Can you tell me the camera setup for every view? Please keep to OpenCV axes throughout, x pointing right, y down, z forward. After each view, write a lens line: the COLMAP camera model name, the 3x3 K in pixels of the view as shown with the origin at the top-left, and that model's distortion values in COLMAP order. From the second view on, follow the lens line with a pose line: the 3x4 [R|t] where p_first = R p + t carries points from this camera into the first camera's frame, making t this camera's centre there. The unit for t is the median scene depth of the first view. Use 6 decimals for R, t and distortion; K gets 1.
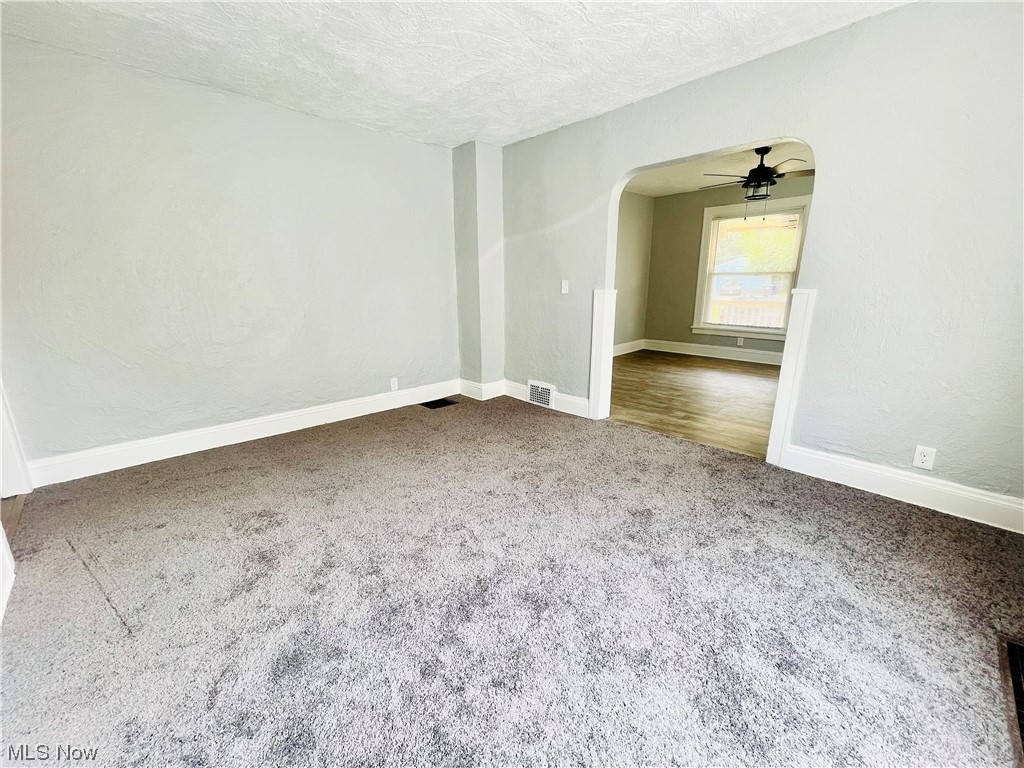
lens RADIAL K [[415.5, 0, 508.0], [0, 415.5, 376.8], [0, 0, 1]] dist [0.002724, -0.002115]
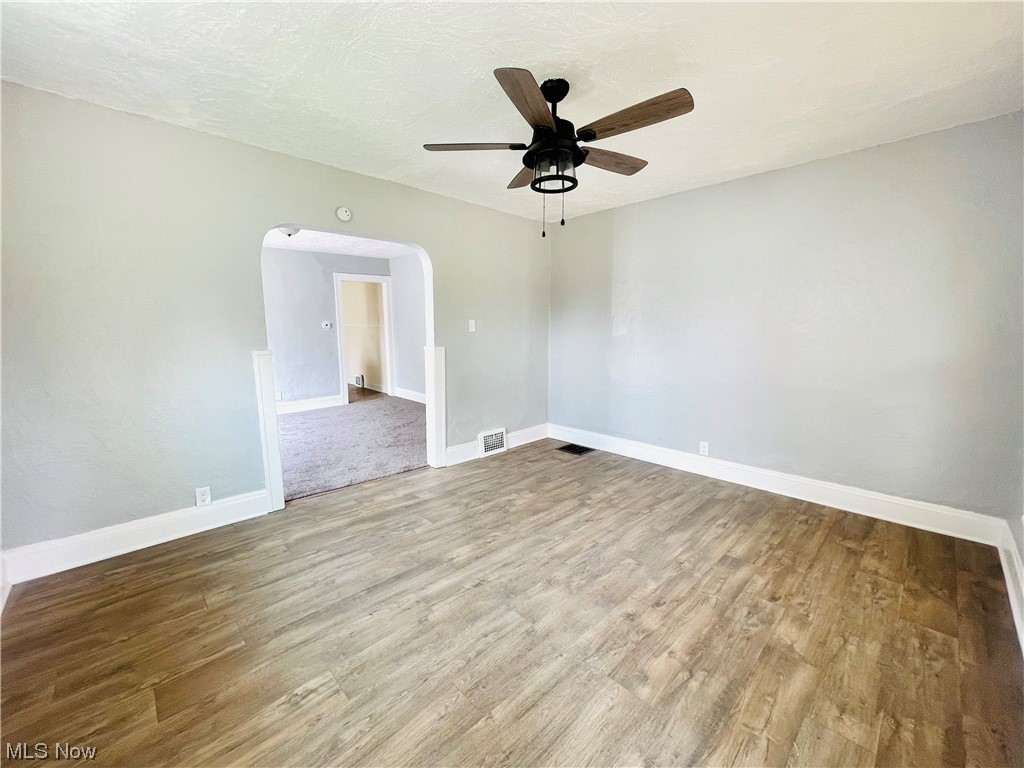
lens RADIAL K [[415.5, 0, 504.0], [0, 415.5, 384.0], [0, 0, 1]] dist [0.002724, -0.002115]
pose [[0.006082, 0.148934, -0.988828, 2.182193], [-0.229638, 0.962628, 0.143575, -0.517195], [0.973257, 0.226199, 0.040056, 1.907533]]
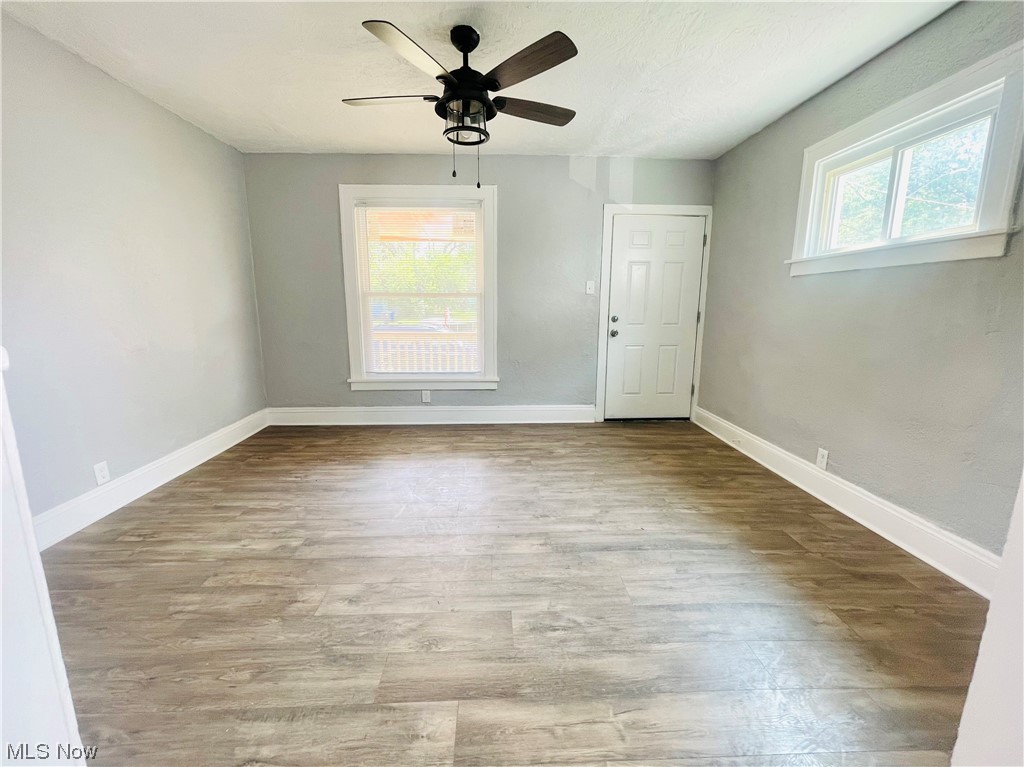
lens RADIAL K [[415.5, 0, 509.4], [0, 415.5, 382.5], [0, 0, 1]] dist [0.002724, -0.002115]
pose [[0.659858, -0.129970, 0.740064, 0.449450], [0.165914, 0.985818, 0.025196, -0.287607], [-0.732843, 0.106161, 0.672064, 1.291747]]
